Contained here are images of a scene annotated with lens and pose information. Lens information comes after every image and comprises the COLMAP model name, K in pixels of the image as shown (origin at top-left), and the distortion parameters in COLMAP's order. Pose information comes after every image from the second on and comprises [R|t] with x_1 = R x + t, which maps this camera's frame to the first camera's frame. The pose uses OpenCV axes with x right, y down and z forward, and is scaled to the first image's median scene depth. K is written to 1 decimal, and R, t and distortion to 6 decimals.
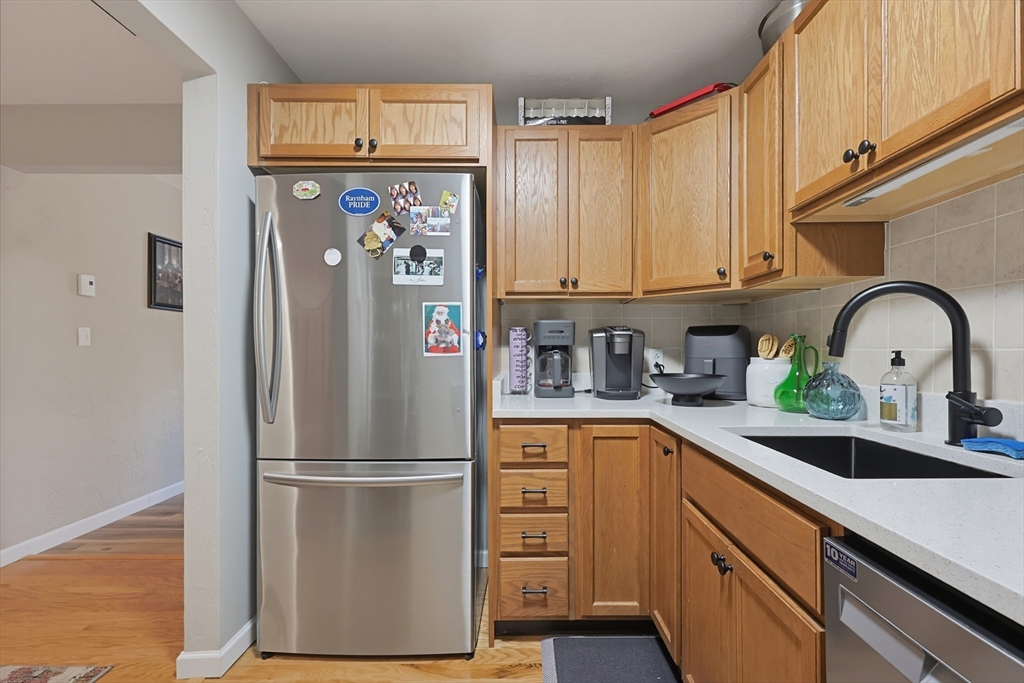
lens RADIAL K [[429.2, 0, 510.1], [0, 429.2, 336.8], [0, 0, 1]] dist [0.000951, 0.000064]
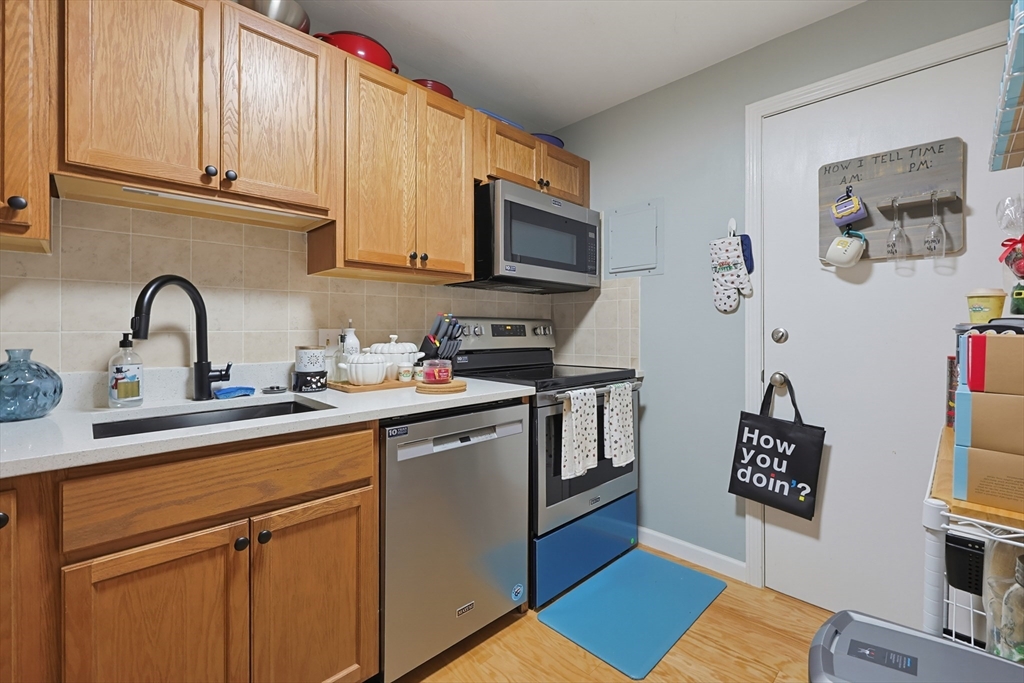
lens RADIAL K [[440.5, 0, 533.3], [0, 440.5, 329.8], [0, 0, 1]] dist [-0.002088, -0.000164]
pose [[-0.744621, -0.003716, 0.667477, -0.545031], [-0.021016, 0.999619, -0.017880, 0.019110], [-0.667156, -0.027341, -0.744416, 1.019299]]
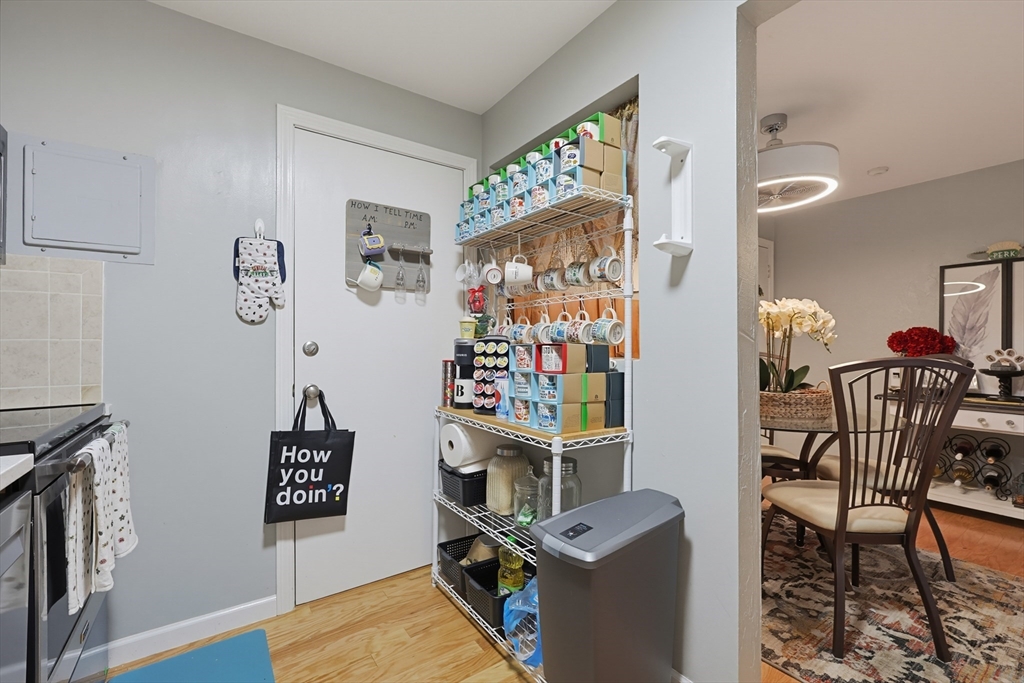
lens RADIAL K [[440.2, 0, 513.6], [0, 440.2, 345.0], [0, 0, 1]] dist [0.000270, 0.000322]
pose [[-0.797252, -0.002994, -0.603639, 0.146300], [0.017540, 0.999451, -0.028123, 0.035951], [0.603391, -0.033009, -0.796762, 0.988500]]
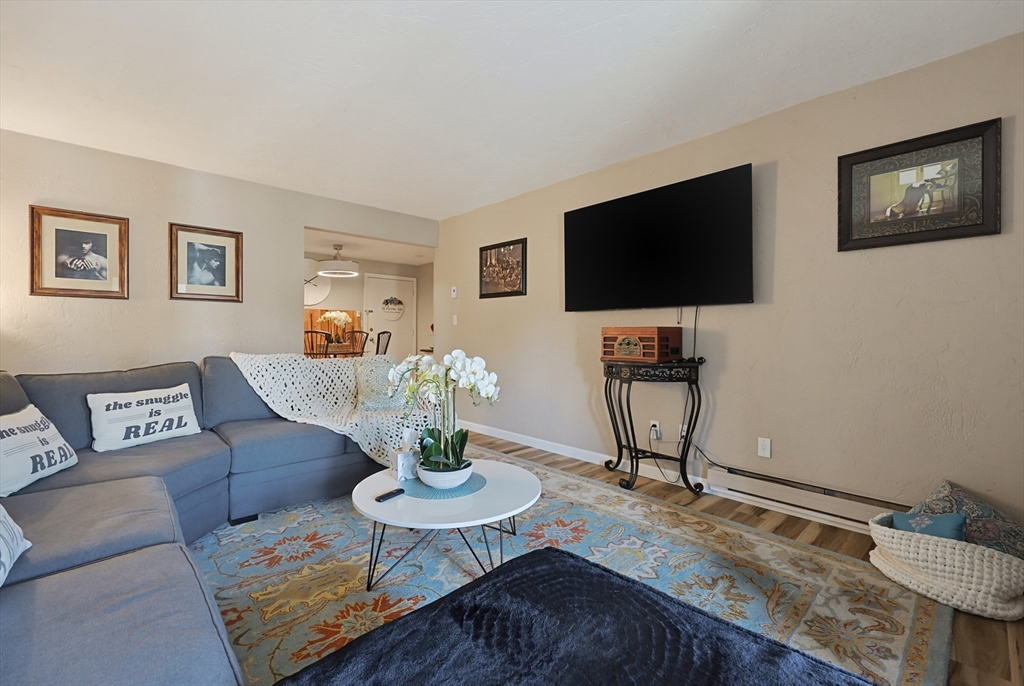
lens RADIAL K [[440.2, 0, 513.6], [0, 440.2, 346.5], [0, 0, 1]] dist [0.000270, 0.000322]
pose [[-0.695510, 0.021936, -0.718181, 0.414757], [0.021011, 0.999727, 0.010187, 0.204152], [0.718209, -0.008004, -0.695782, 5.152948]]
